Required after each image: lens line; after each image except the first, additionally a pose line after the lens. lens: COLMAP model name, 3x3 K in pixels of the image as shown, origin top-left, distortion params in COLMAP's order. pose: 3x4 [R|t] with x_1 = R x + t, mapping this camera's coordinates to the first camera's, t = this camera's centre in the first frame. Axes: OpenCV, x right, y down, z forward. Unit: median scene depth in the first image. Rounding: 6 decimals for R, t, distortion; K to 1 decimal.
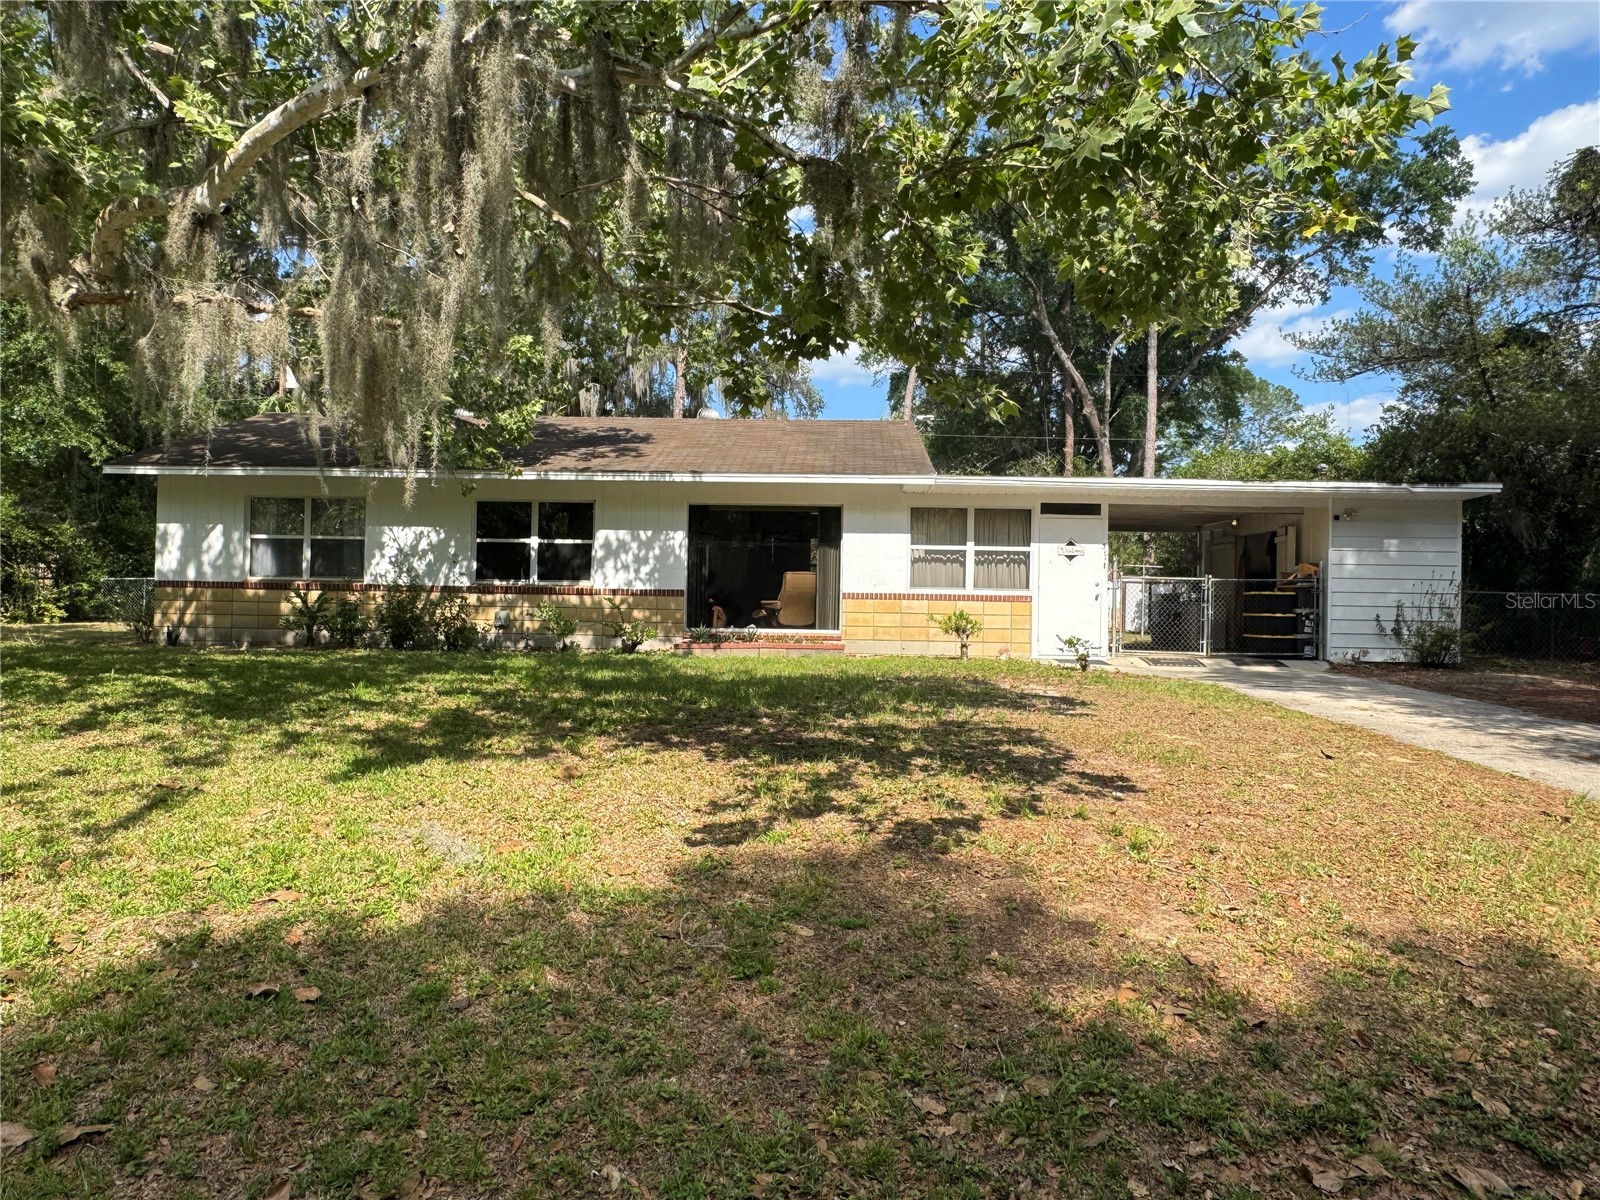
lens RADIAL K [[1073.4, 0, 800.0], [0, 1073.4, 600.0], [0, 0, 1]] dist [-0.004168, -0.000511]
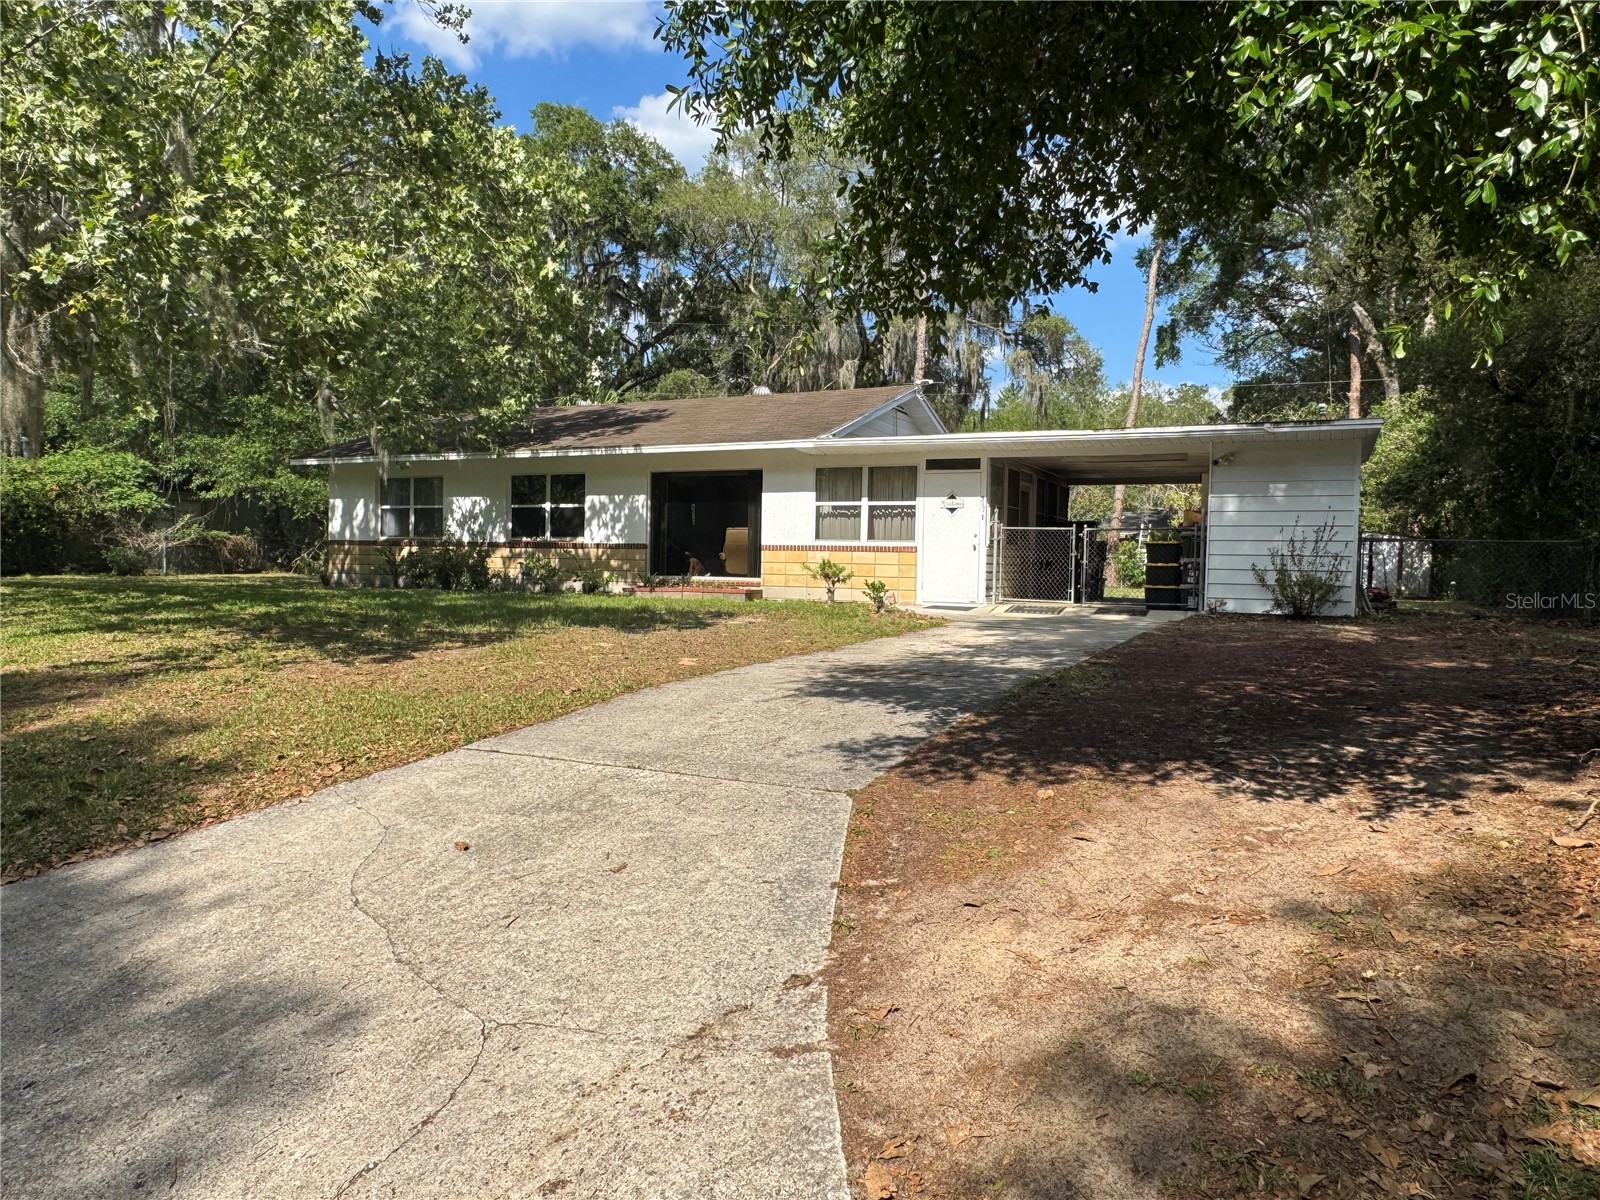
lens RADIAL K [[1073.4, 0, 800.0], [0, 1073.4, 600.0], [0, 0, 1]] dist [-0.004168, -0.000511]
pose [[0.912290, 0.014294, -0.409296, 0.542988], [-0.001988, 0.999534, 0.030475, 0.016970], [0.409540, -0.026989, 0.911893, -0.029486]]
